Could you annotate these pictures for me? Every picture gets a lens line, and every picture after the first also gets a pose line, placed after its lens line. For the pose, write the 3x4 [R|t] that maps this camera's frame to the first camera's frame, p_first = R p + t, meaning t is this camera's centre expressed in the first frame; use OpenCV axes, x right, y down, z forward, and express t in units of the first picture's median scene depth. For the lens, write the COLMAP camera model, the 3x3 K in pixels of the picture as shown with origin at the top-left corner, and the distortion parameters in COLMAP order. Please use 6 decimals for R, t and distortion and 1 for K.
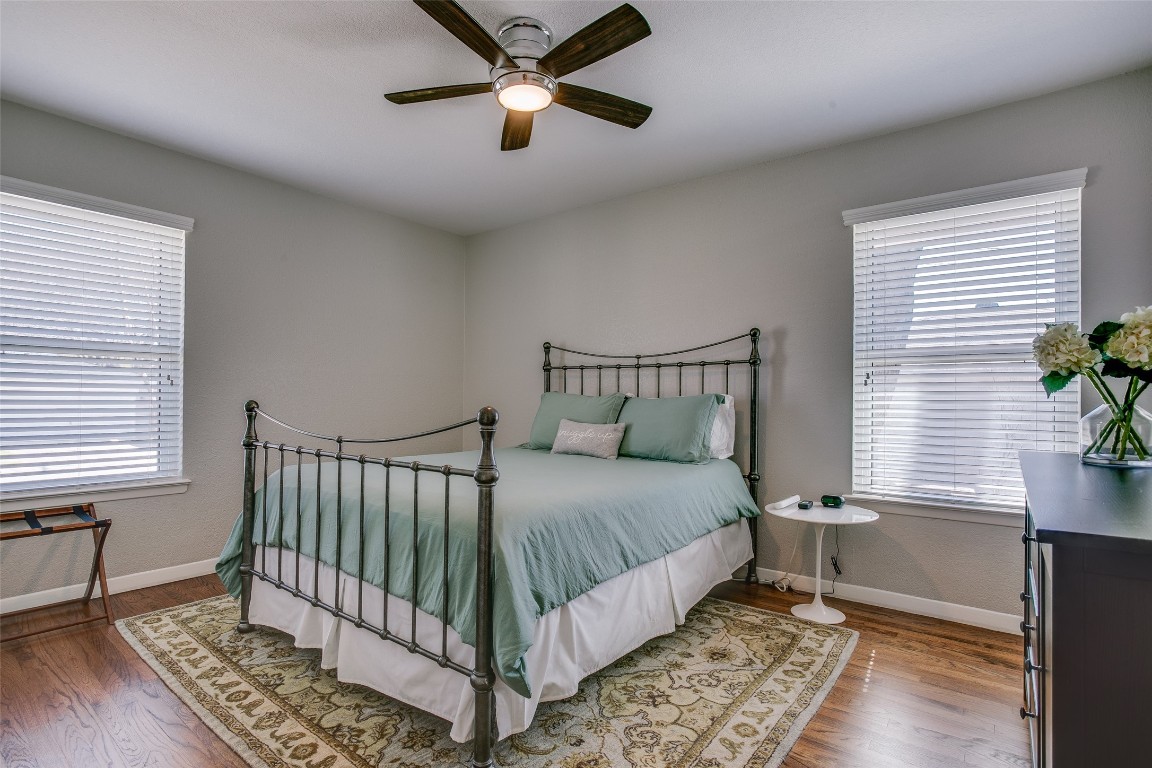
lens RADIAL K [[564.9, 0, 563.9], [0, 564.9, 403.0], [0, 0, 1]] dist [-0.060915, 0.022267]
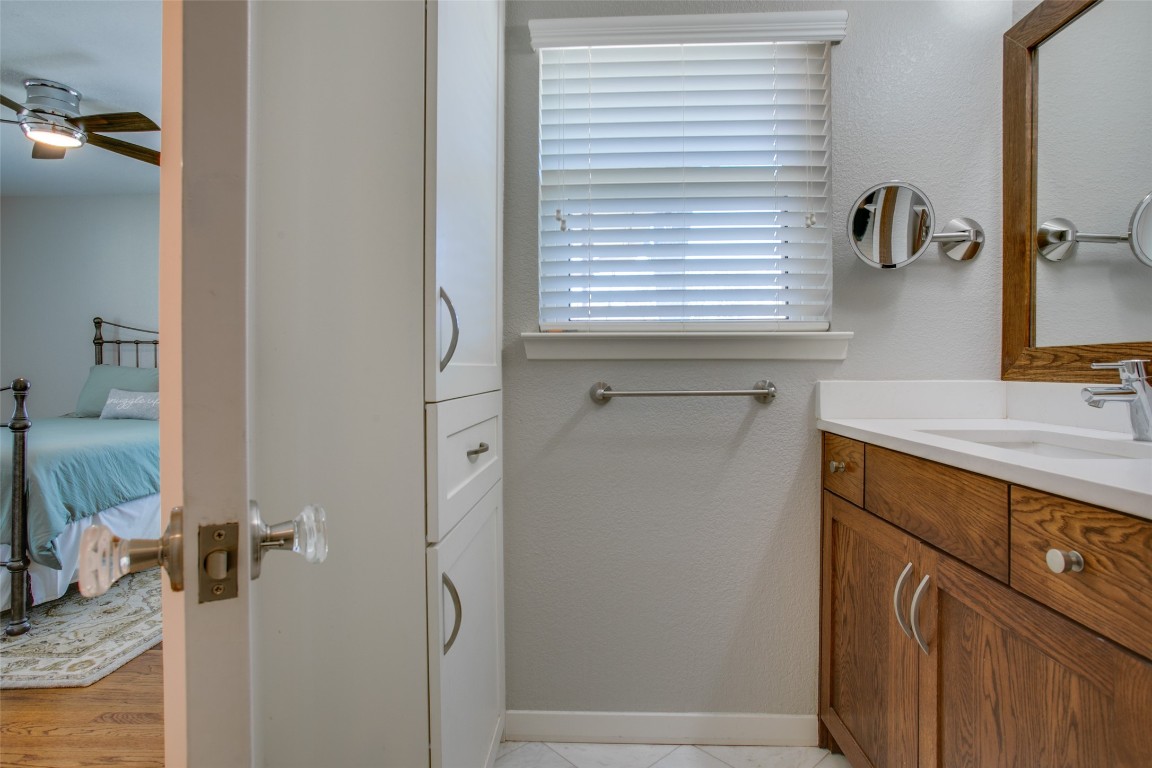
lens RADIAL K [[605.7, 0, 580.1], [0, 605.7, 367.5], [0, 0, 1]] dist [-0.051436, 0.029924]
pose [[0.815427, -0.016153, 0.578635, 0.149111], [0.018153, 0.999833, 0.002329, -0.000904], [-0.578575, 0.008605, 0.815583, -1.018619]]
